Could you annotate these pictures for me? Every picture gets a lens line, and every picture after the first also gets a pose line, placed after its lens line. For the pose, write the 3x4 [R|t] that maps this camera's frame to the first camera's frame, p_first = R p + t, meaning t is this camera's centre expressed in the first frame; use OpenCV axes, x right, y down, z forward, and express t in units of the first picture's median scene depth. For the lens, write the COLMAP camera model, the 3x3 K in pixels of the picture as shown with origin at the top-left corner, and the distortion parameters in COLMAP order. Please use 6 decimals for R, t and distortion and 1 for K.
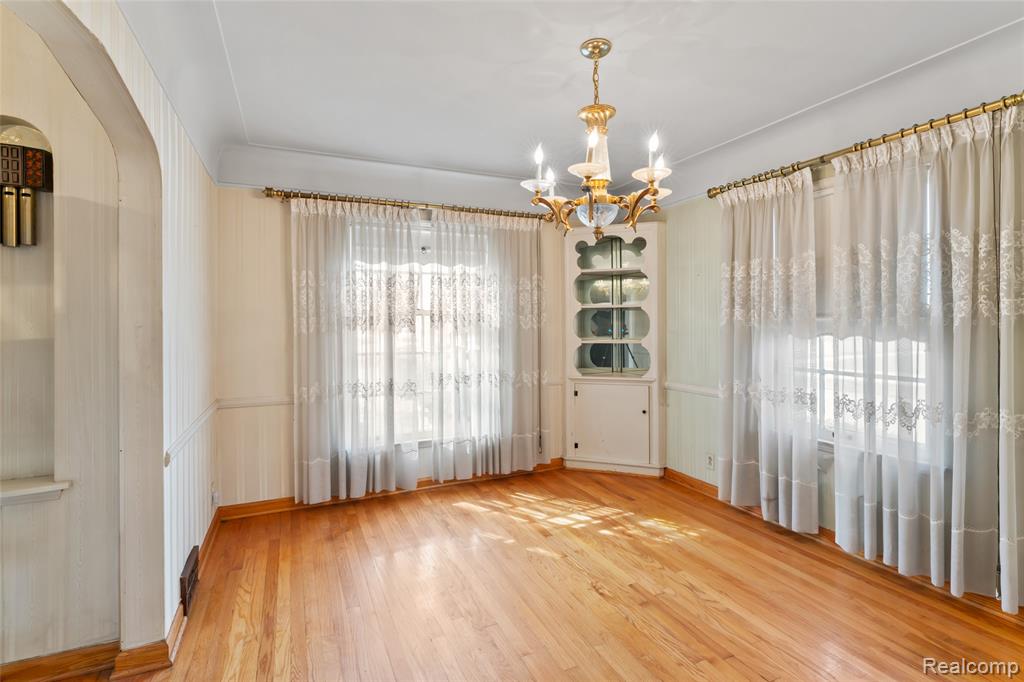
lens RADIAL K [[479.3, 0, 508.7], [0, 479.3, 325.4], [0, 0, 1]] dist [-0.017404, 0.000808]
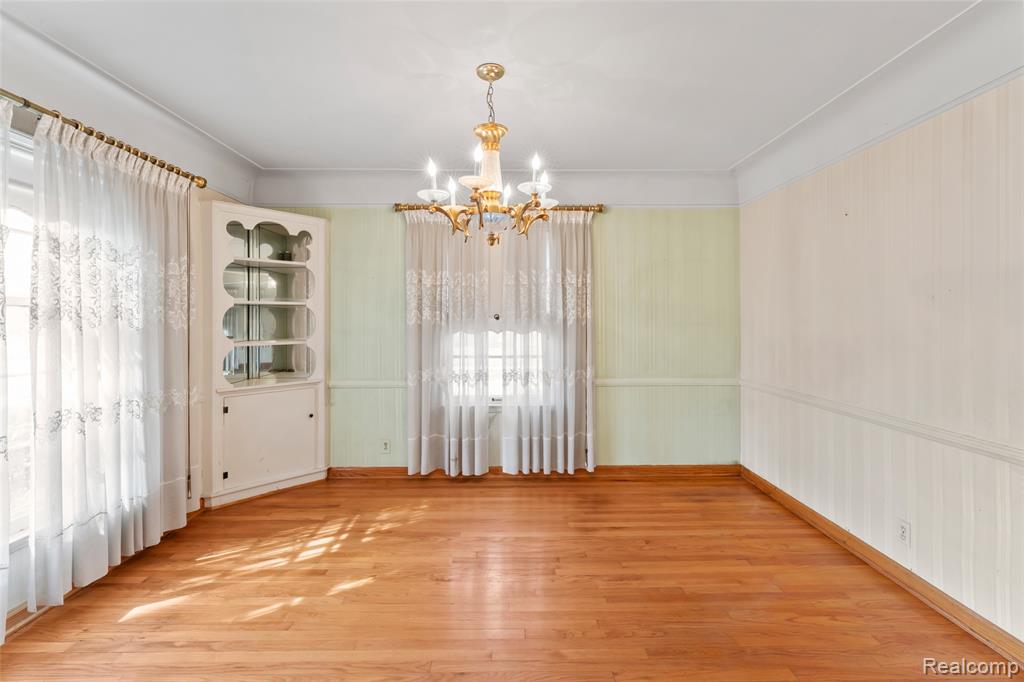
lens RADIAL K [[456.6, 0, 513.4], [0, 456.6, 321.7], [0, 0, 1]] dist [-0.000920, -0.000156]
pose [[0.393732, 0.003638, 0.919218, -0.465313], [0.003484, 0.999979, -0.005449, 0.001076], [-0.919219, 0.005348, 0.393711, 0.323733]]
